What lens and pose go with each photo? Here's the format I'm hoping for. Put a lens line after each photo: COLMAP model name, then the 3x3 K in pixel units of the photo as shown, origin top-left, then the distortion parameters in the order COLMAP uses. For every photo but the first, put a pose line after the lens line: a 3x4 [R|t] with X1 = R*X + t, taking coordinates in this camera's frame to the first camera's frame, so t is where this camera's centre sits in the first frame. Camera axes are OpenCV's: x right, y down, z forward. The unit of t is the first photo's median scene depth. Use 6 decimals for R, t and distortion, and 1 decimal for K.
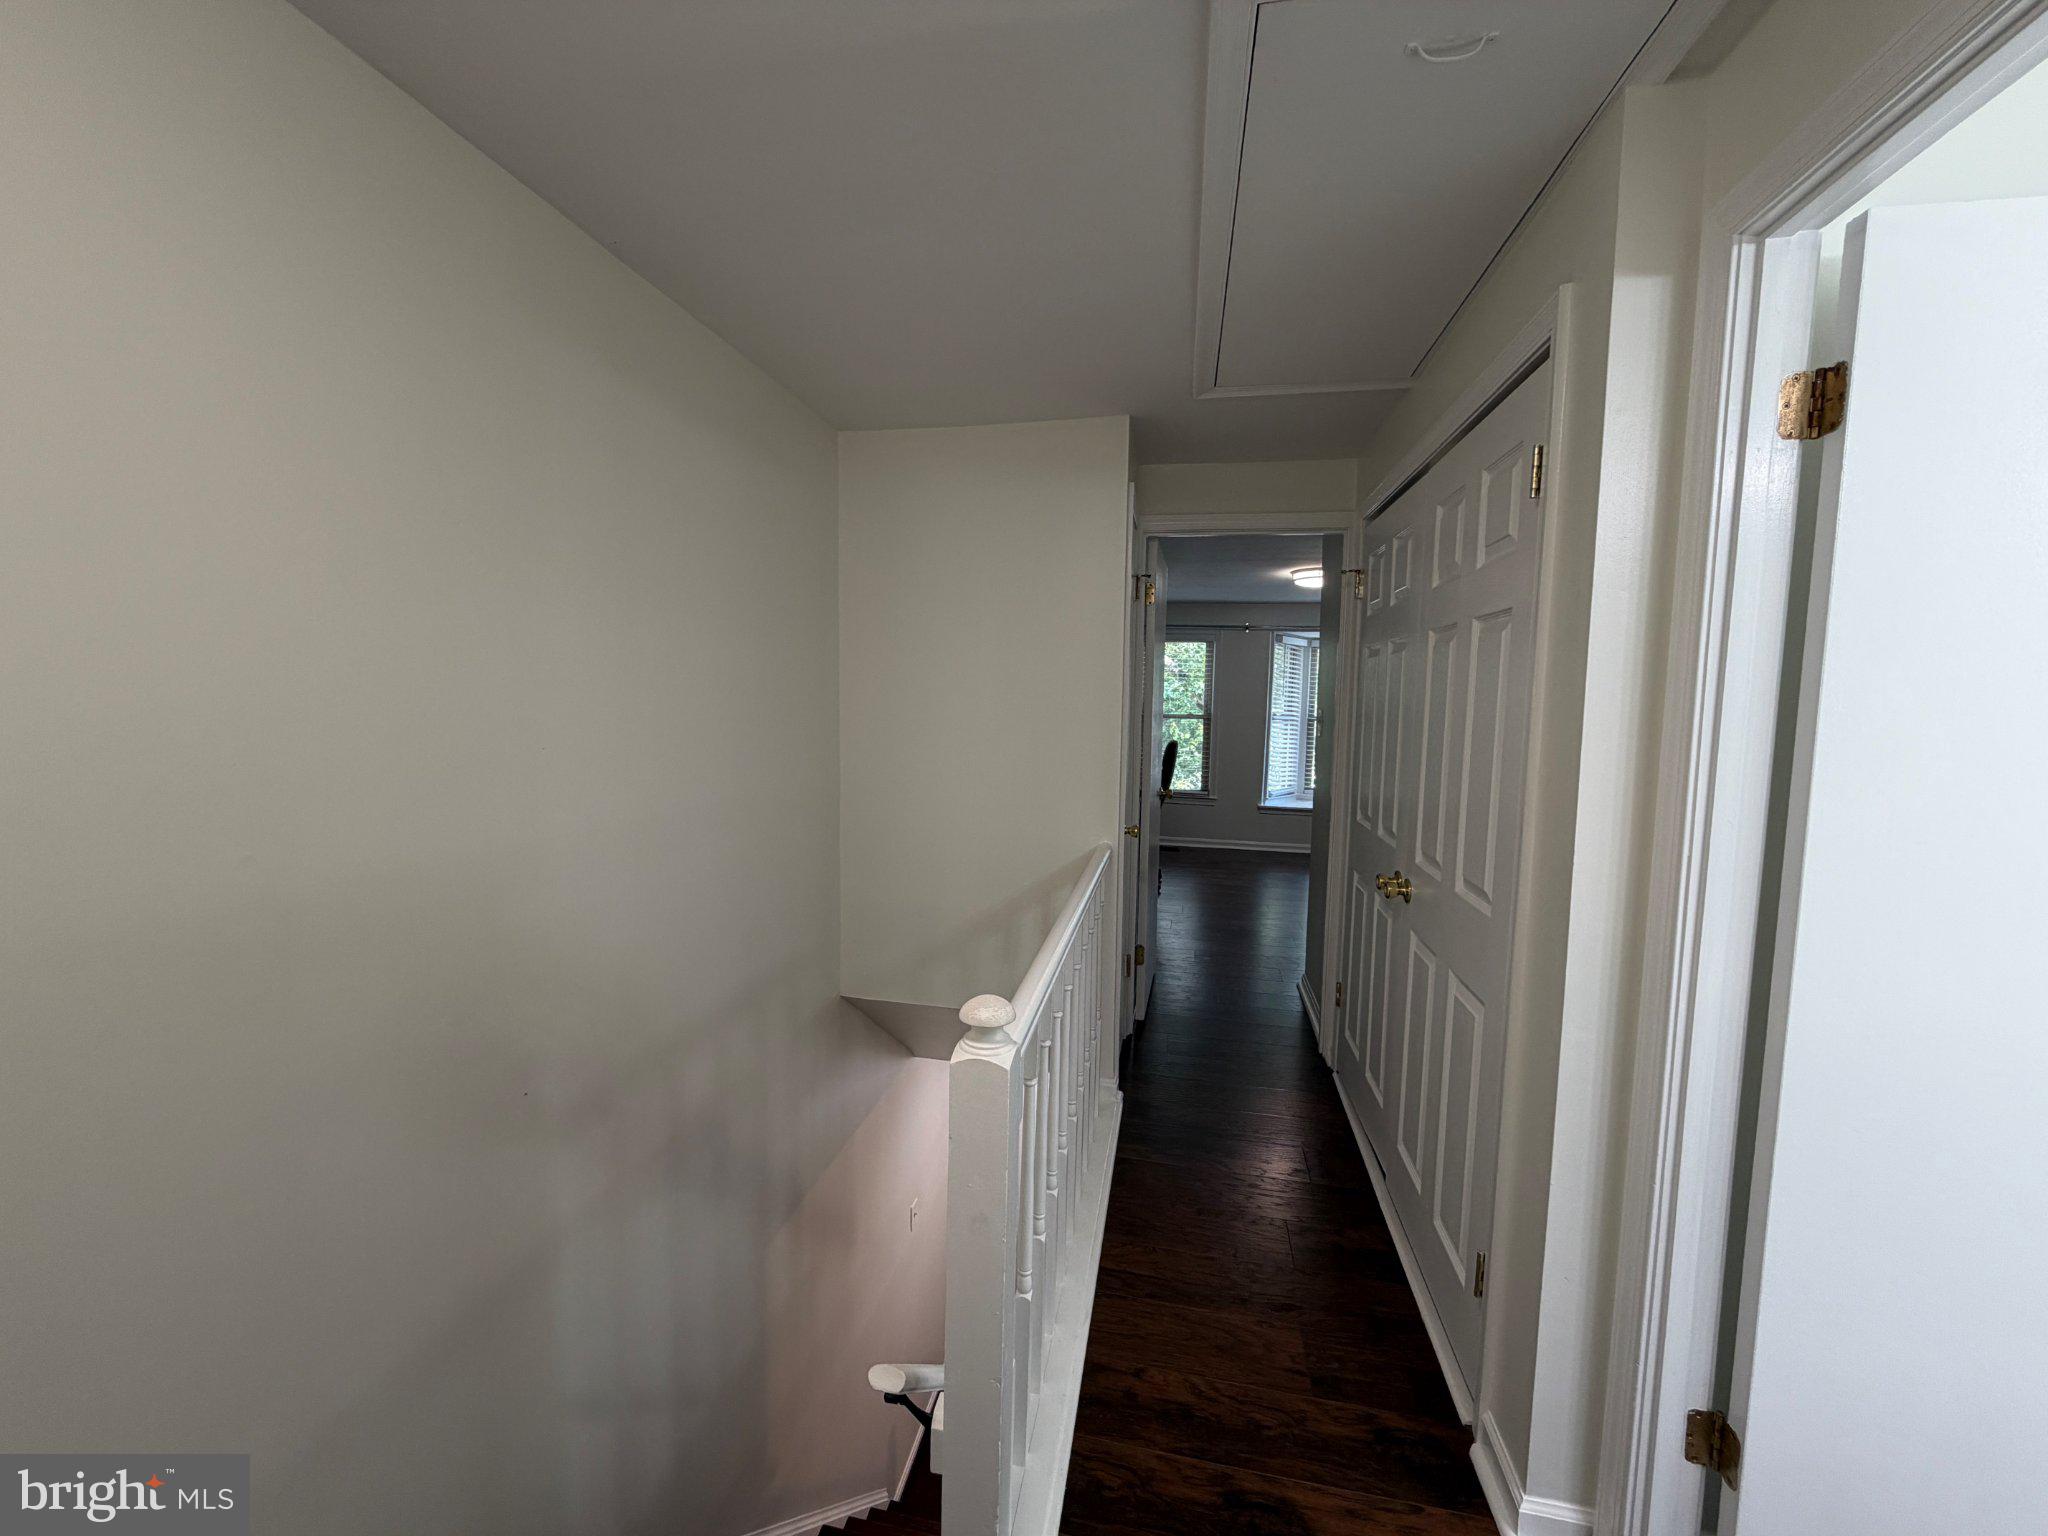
lens RADIAL K [[818.5, 0, 1016.3], [0, 818.5, 771.1], [0, 0, 1]] dist [-0.000197, 0.000118]
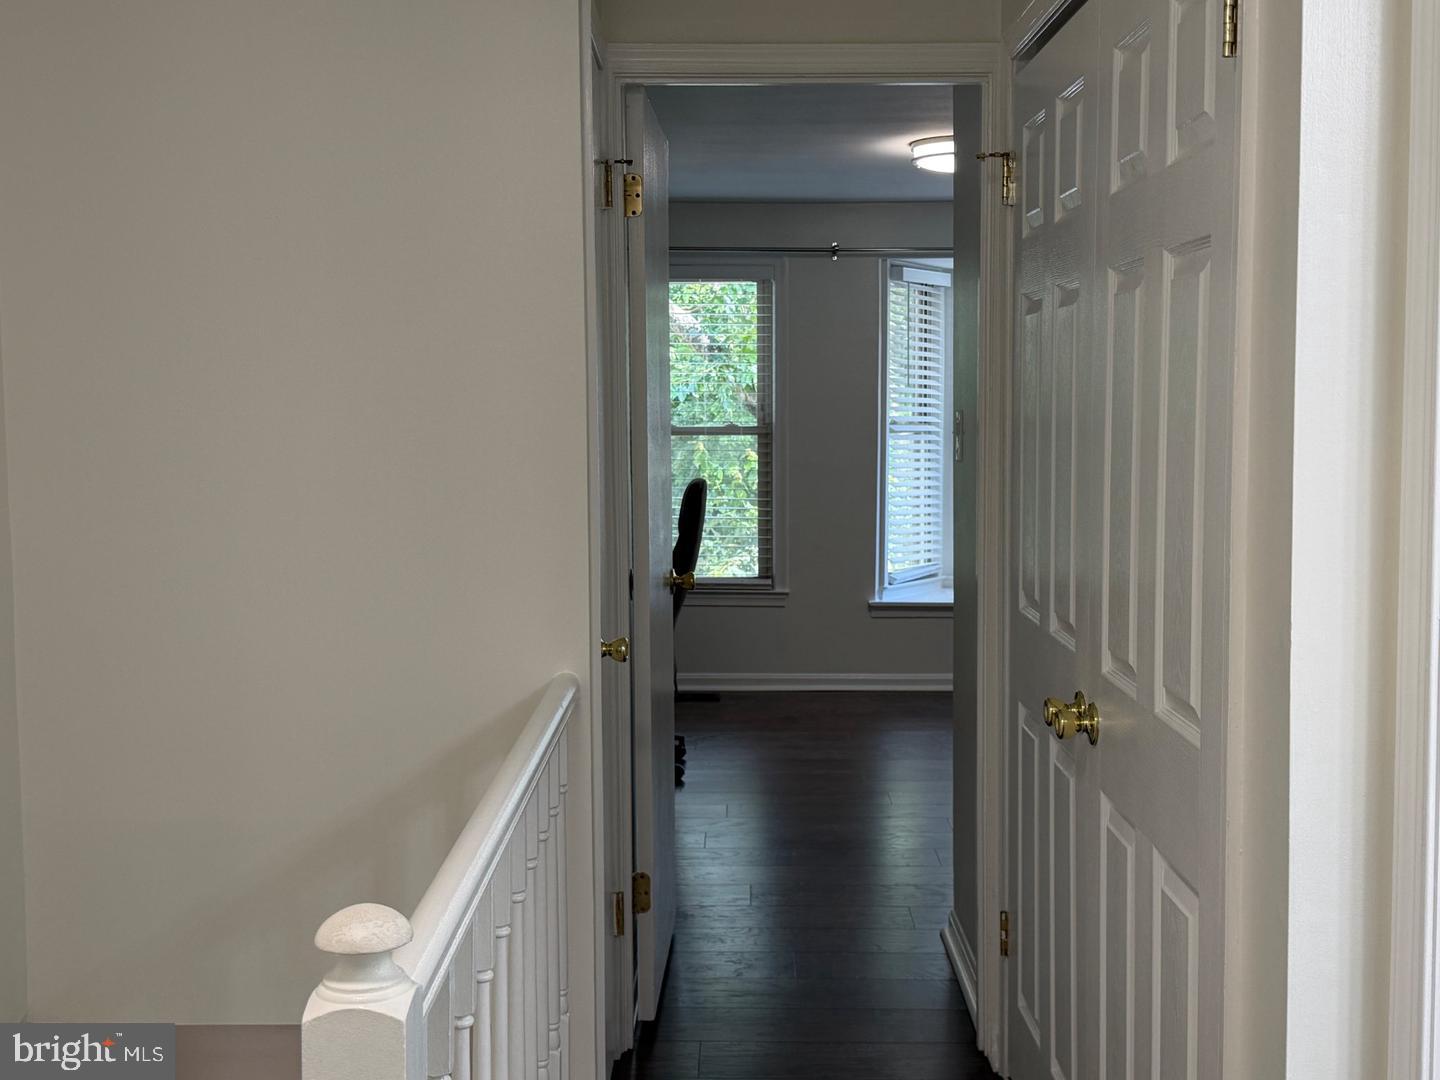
lens RADIAL K [[1748.9, 0, 725.4], [0, 1748.9, 543.0], [0, 0, 1]] dist [0.119958, 0.000000]
pose [[0.979833, -0.039825, 0.195812, -0.006281], [0.040925, 0.999161, -0.001571, 0.008554], [-0.195585, 0.009553, 0.980640, -0.111332]]
